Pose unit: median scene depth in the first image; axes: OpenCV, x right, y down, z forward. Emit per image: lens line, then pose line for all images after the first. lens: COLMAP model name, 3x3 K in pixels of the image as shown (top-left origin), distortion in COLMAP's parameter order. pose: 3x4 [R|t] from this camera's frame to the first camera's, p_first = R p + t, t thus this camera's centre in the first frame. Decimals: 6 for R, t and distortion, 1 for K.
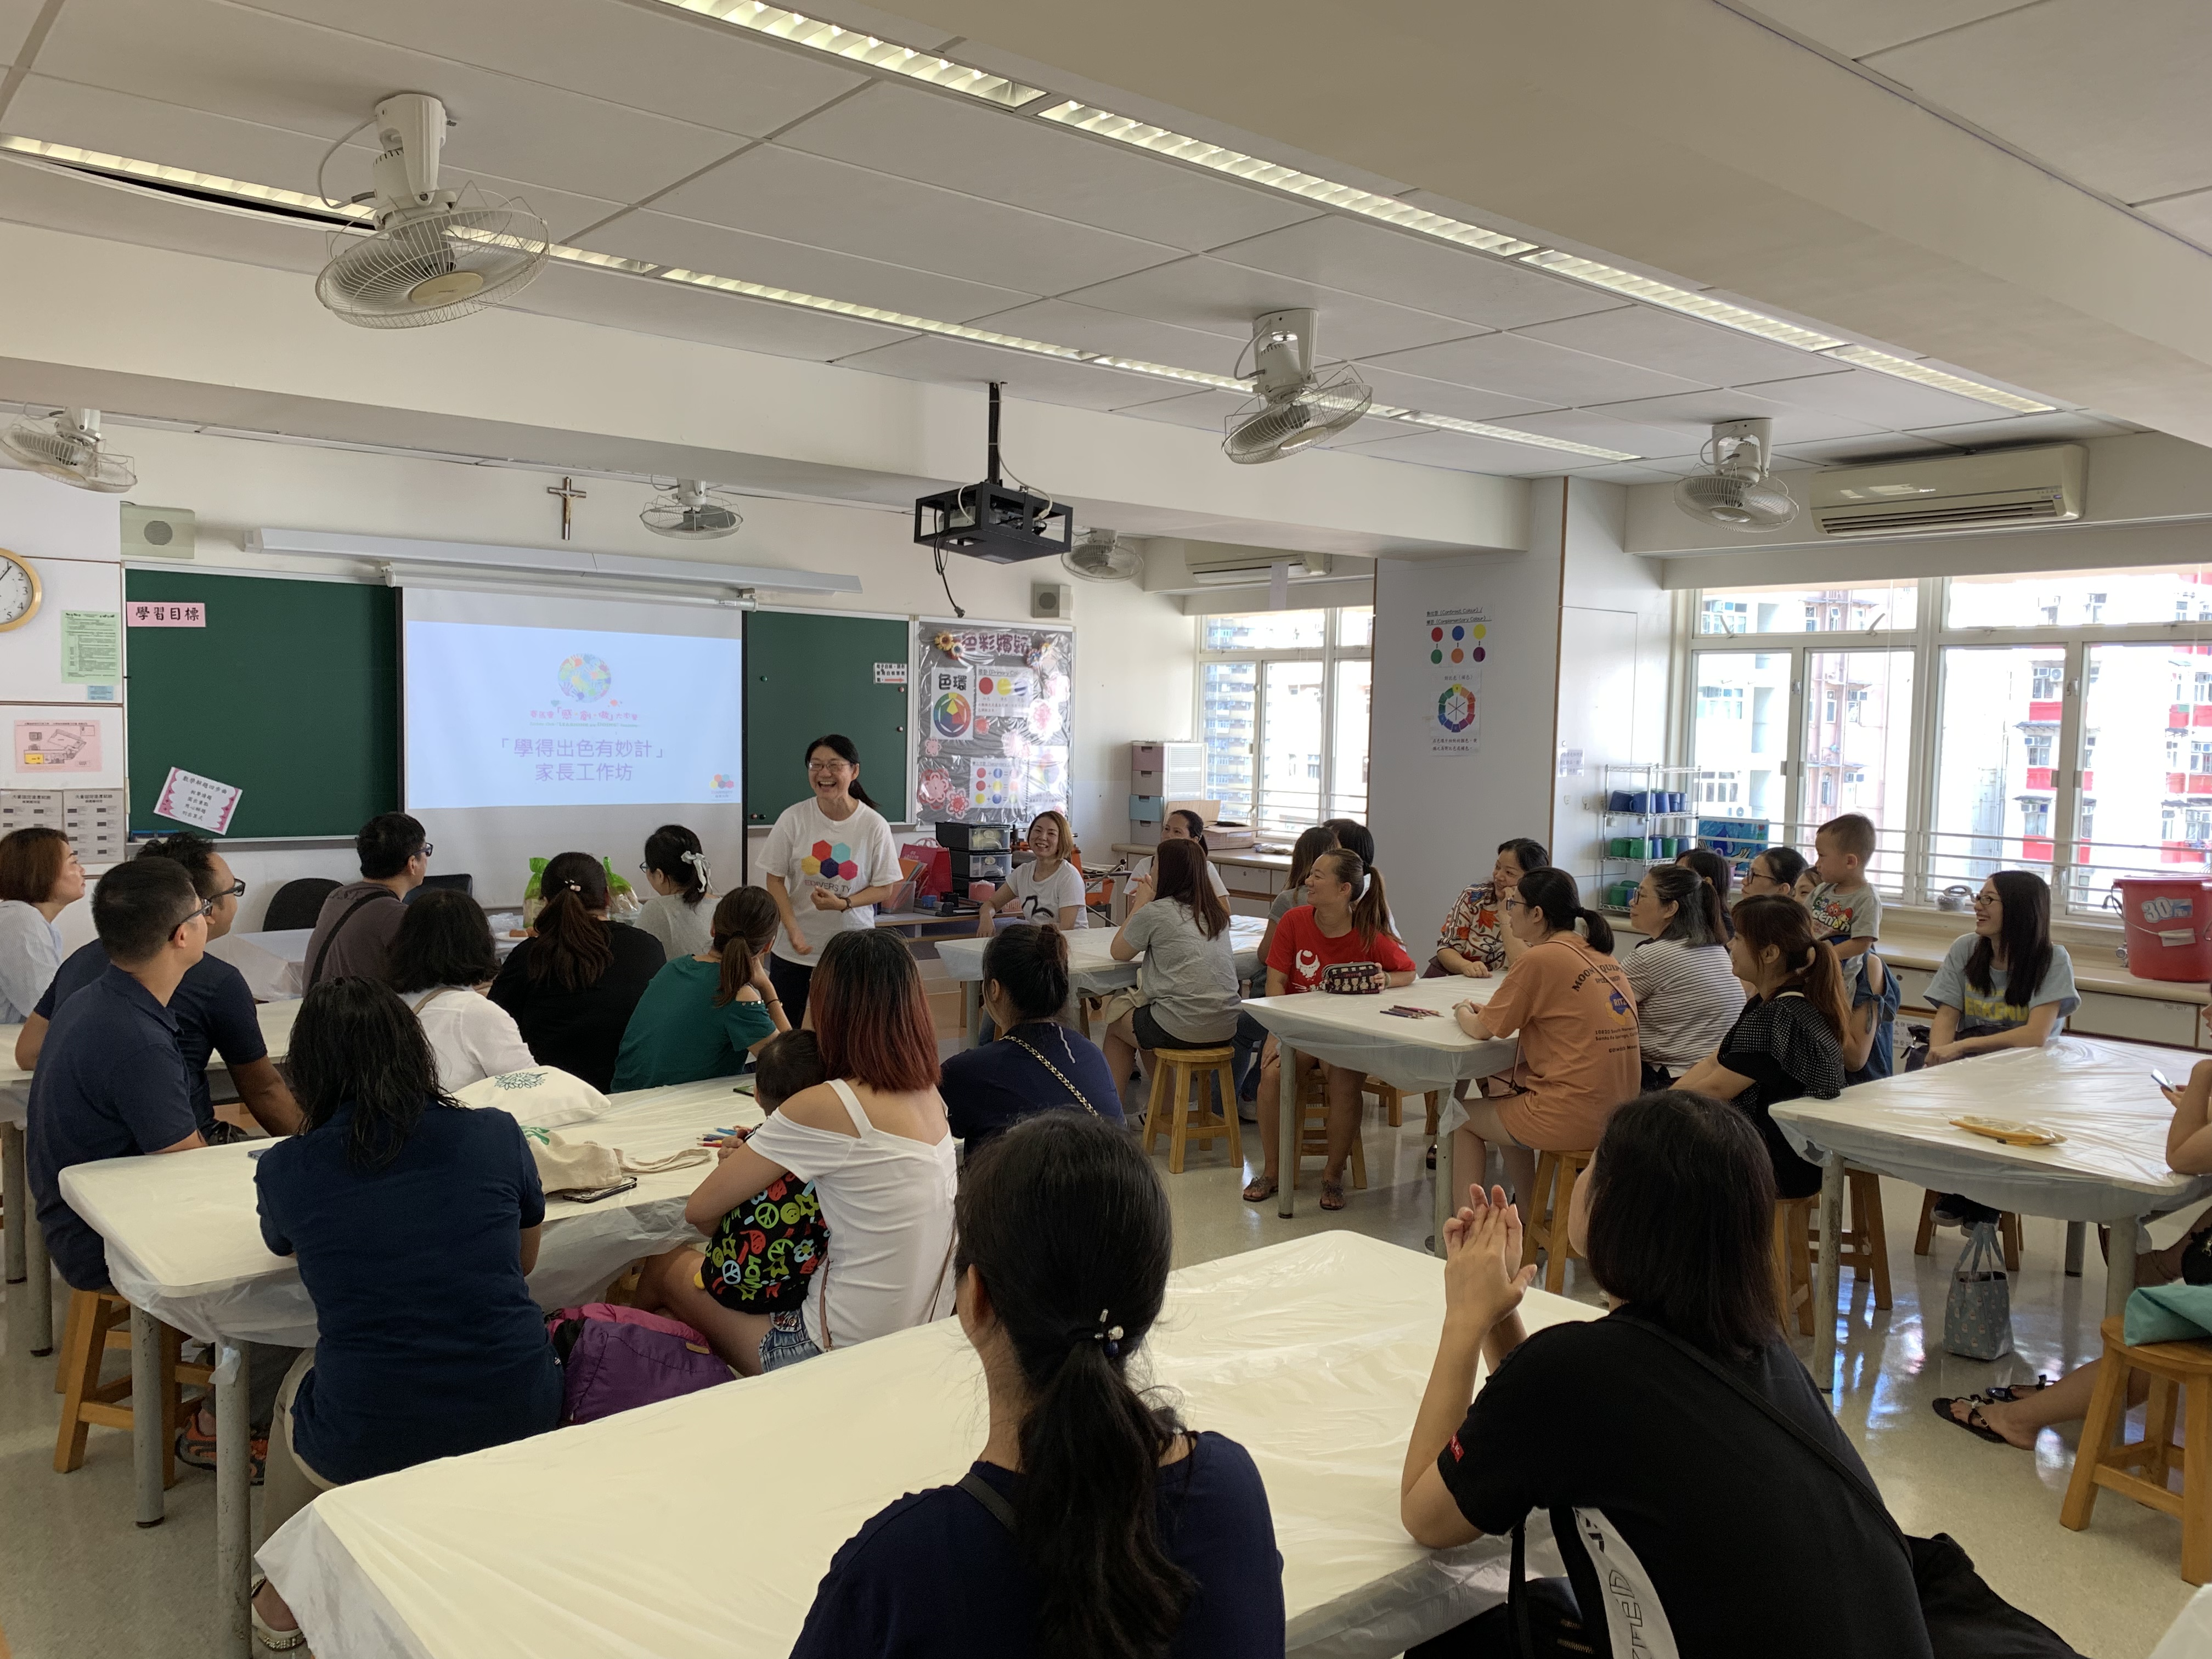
lens RADIAL K [[1711.9, 0, 1102.2], [0, 1711.9, 818.8], [0, 0, 1]] dist [0.019253, -0.017409]
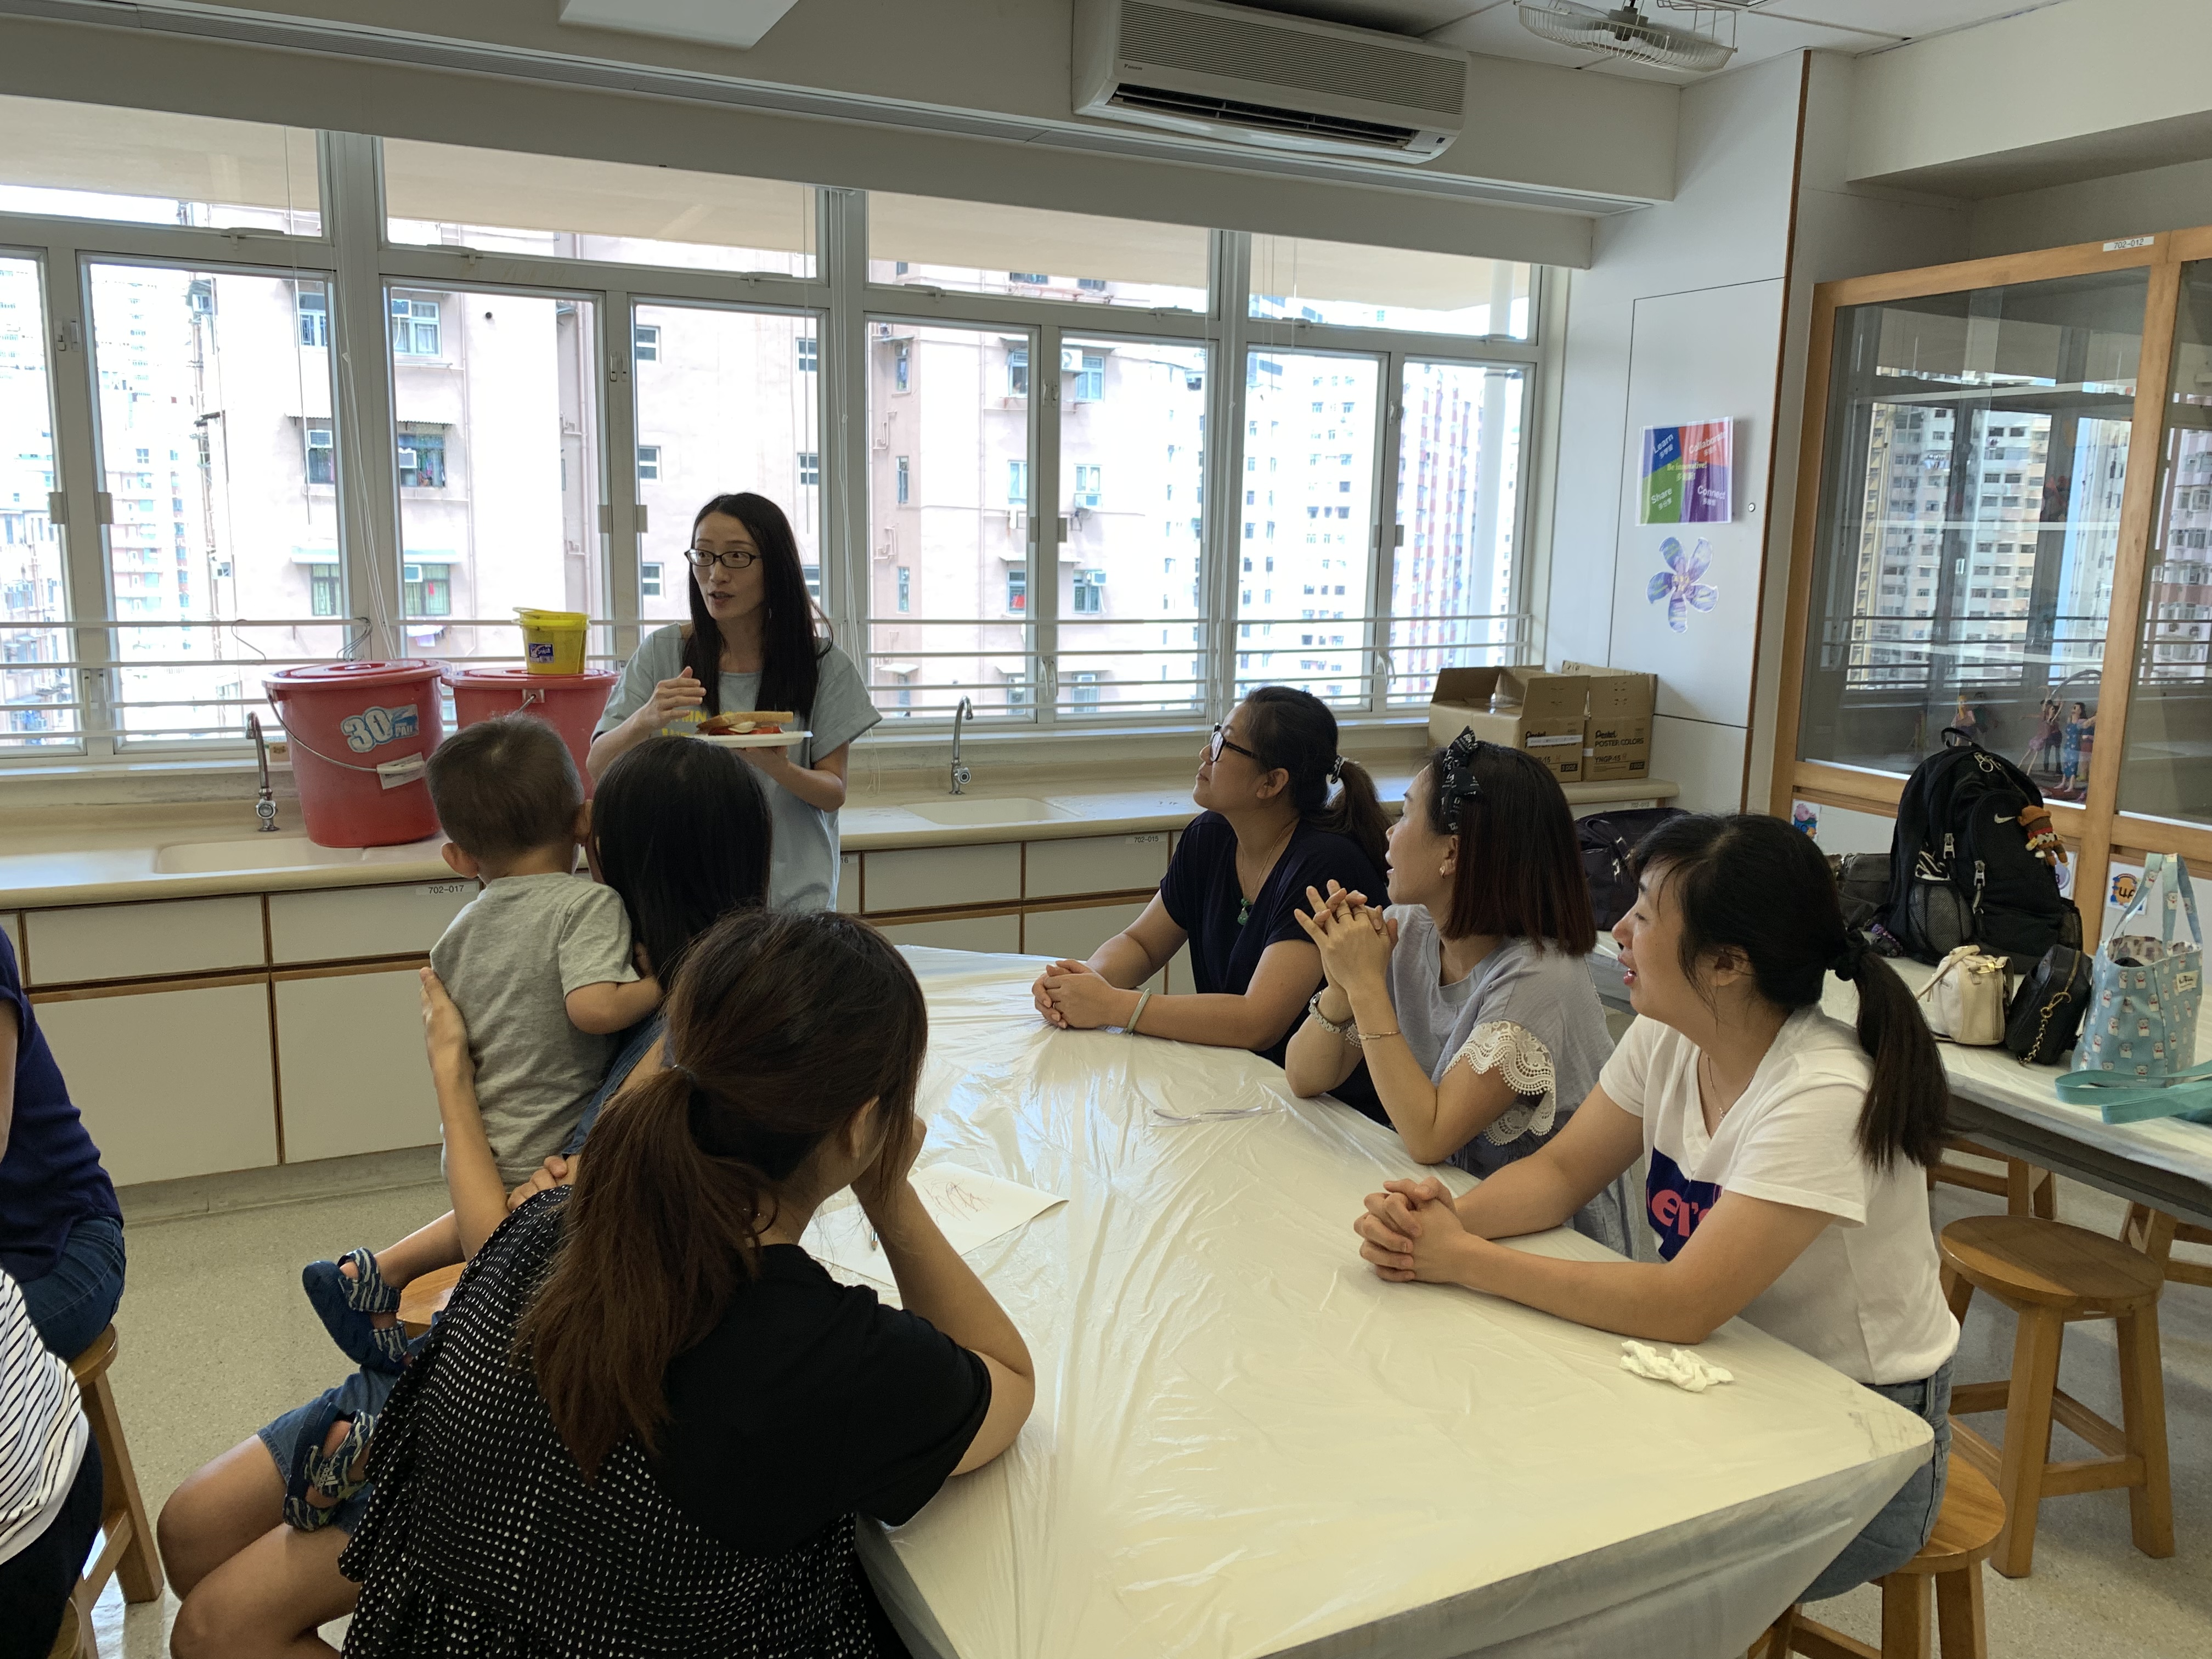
lens RADIAL K [[1711.9, 0, 1116.4], [0, 1711.9, 815.1], [0, 0, 1]] dist [0.019253, -0.017409]
pose [[0.228355, -0.178701, 0.957037, 0.082166], [0.035572, 0.983885, 0.175227, -0.010089], [-0.972928, -0.005971, 0.231032, 0.493185]]
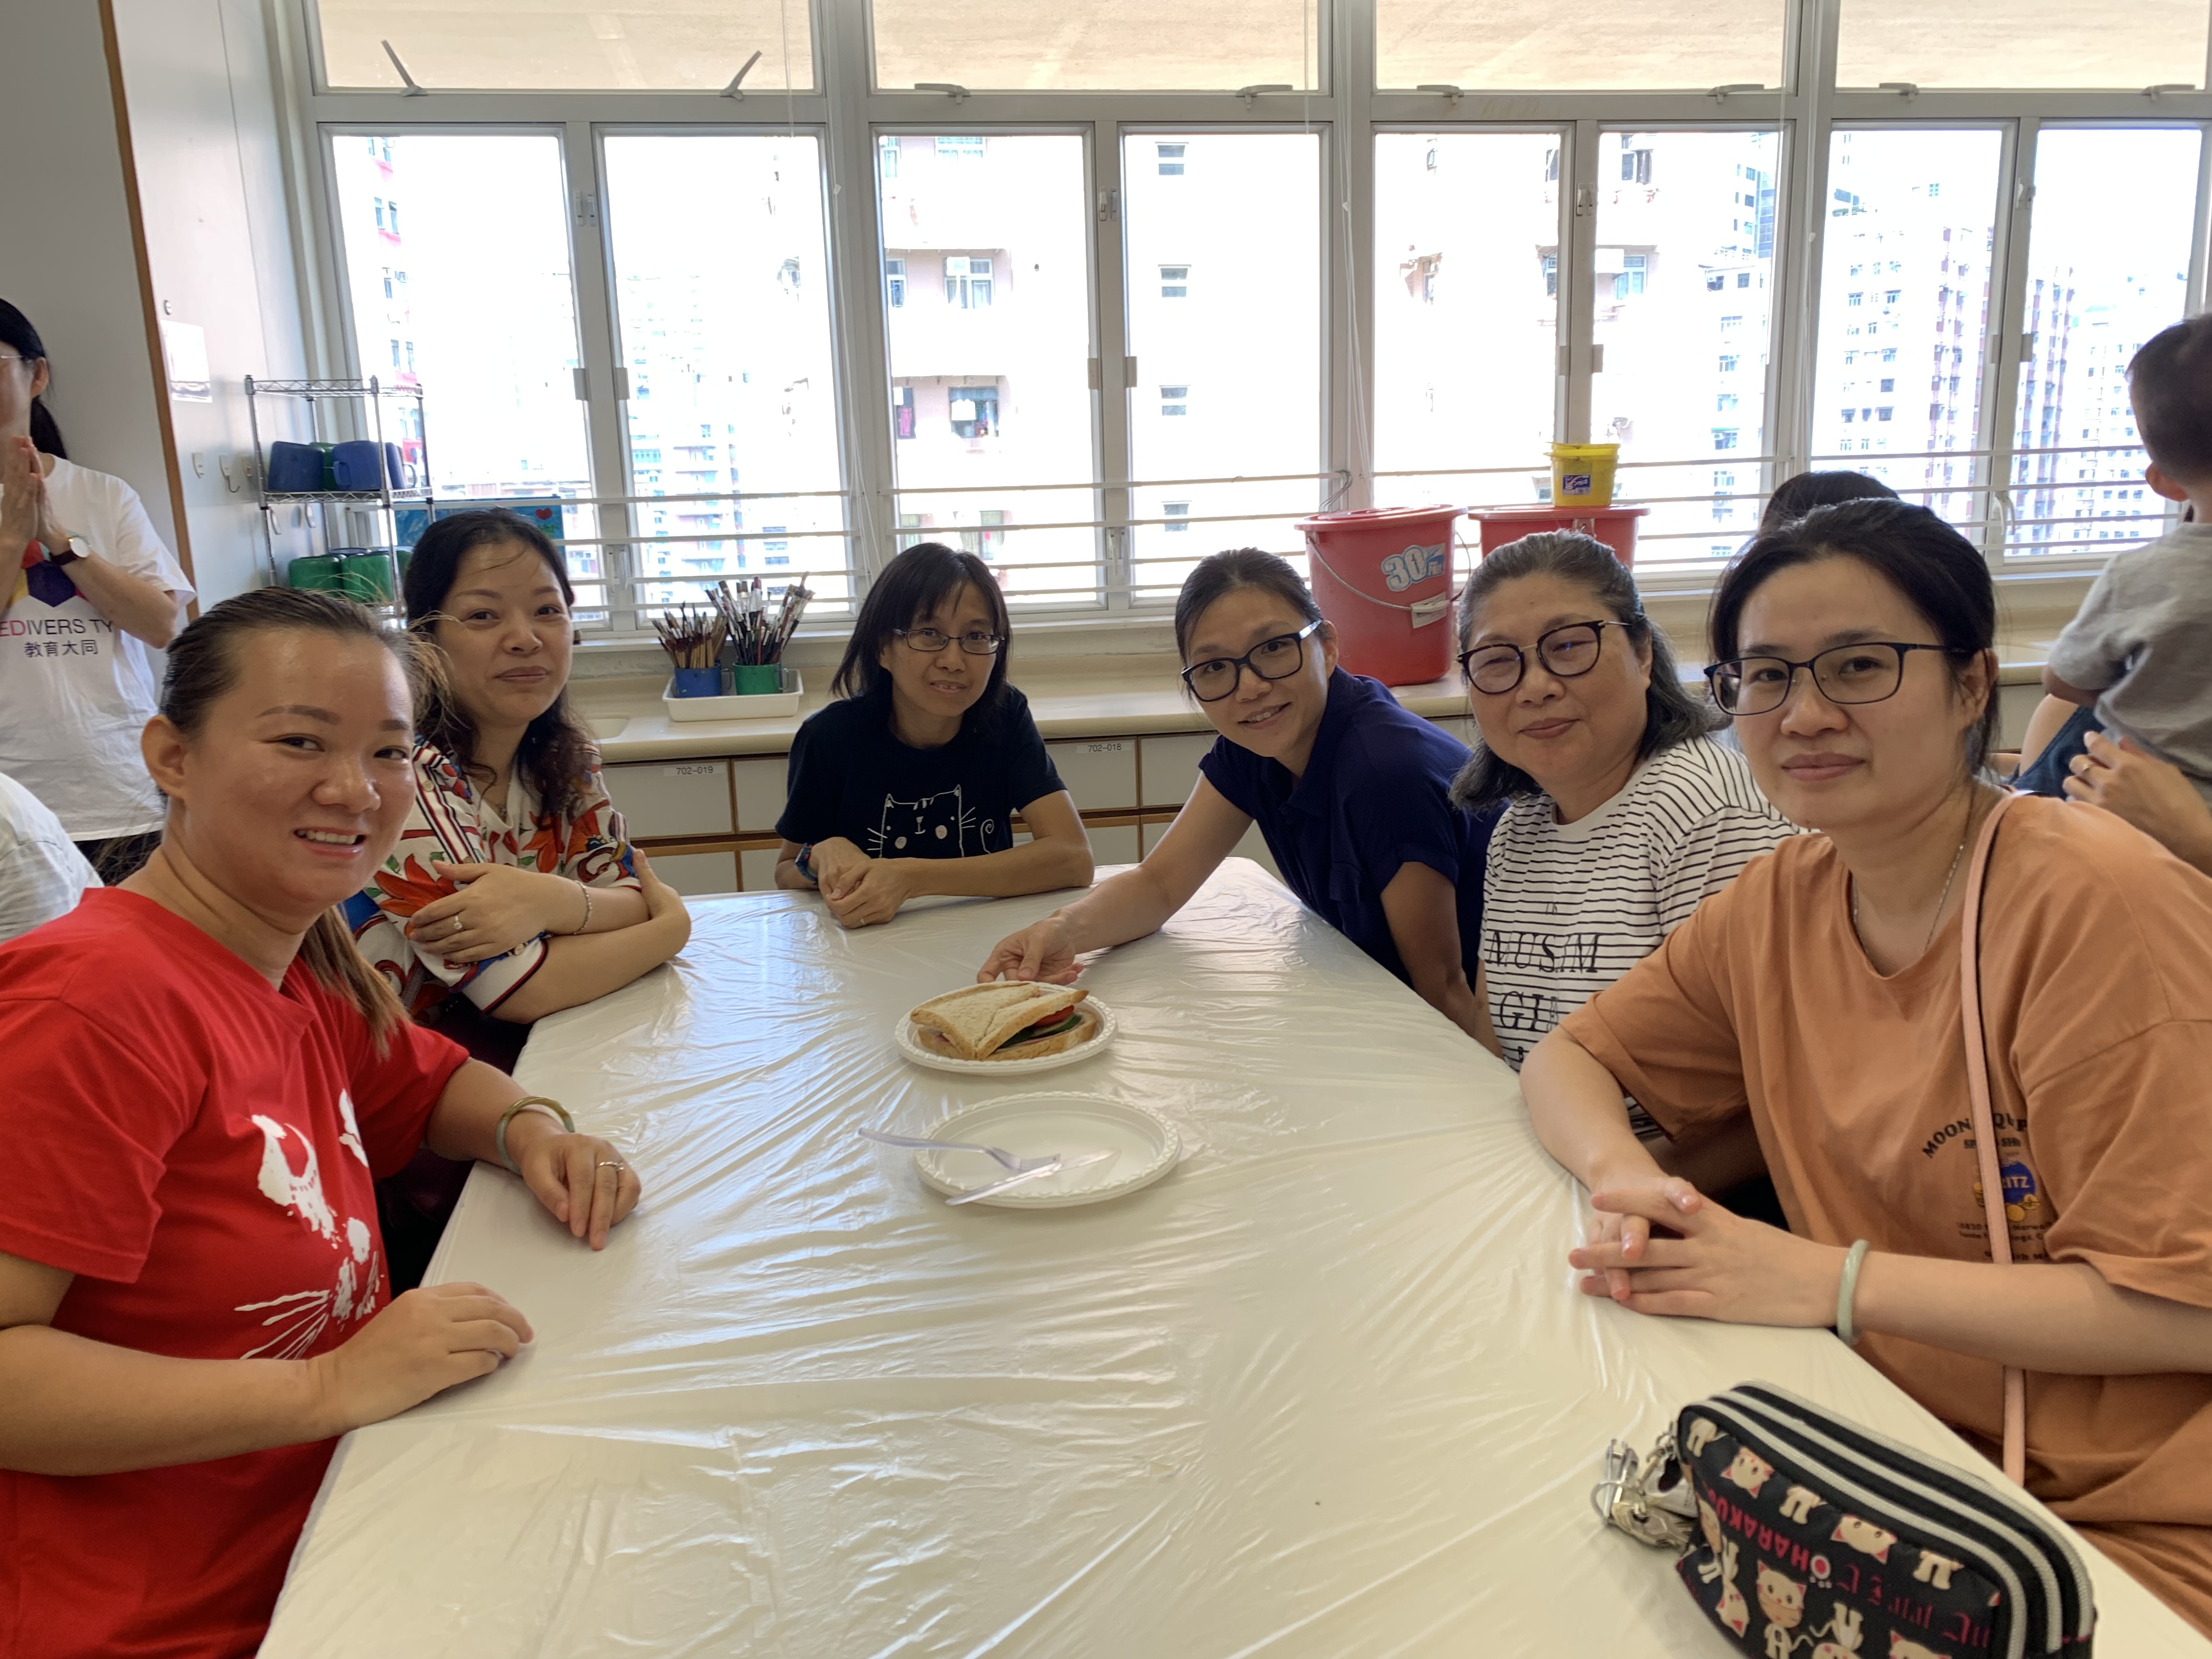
lens RADIAL K [[1711.9, 0, 1079.8], [0, 1711.9, 823.2], [0, 0, 1]] dist [0.019253, -0.017409]
pose [[0.498235, -0.214529, 0.840083, 0.031761], [0.089614, 0.976459, 0.196207, 0.009603], [-0.862399, -0.022474, 0.505731, 0.636885]]
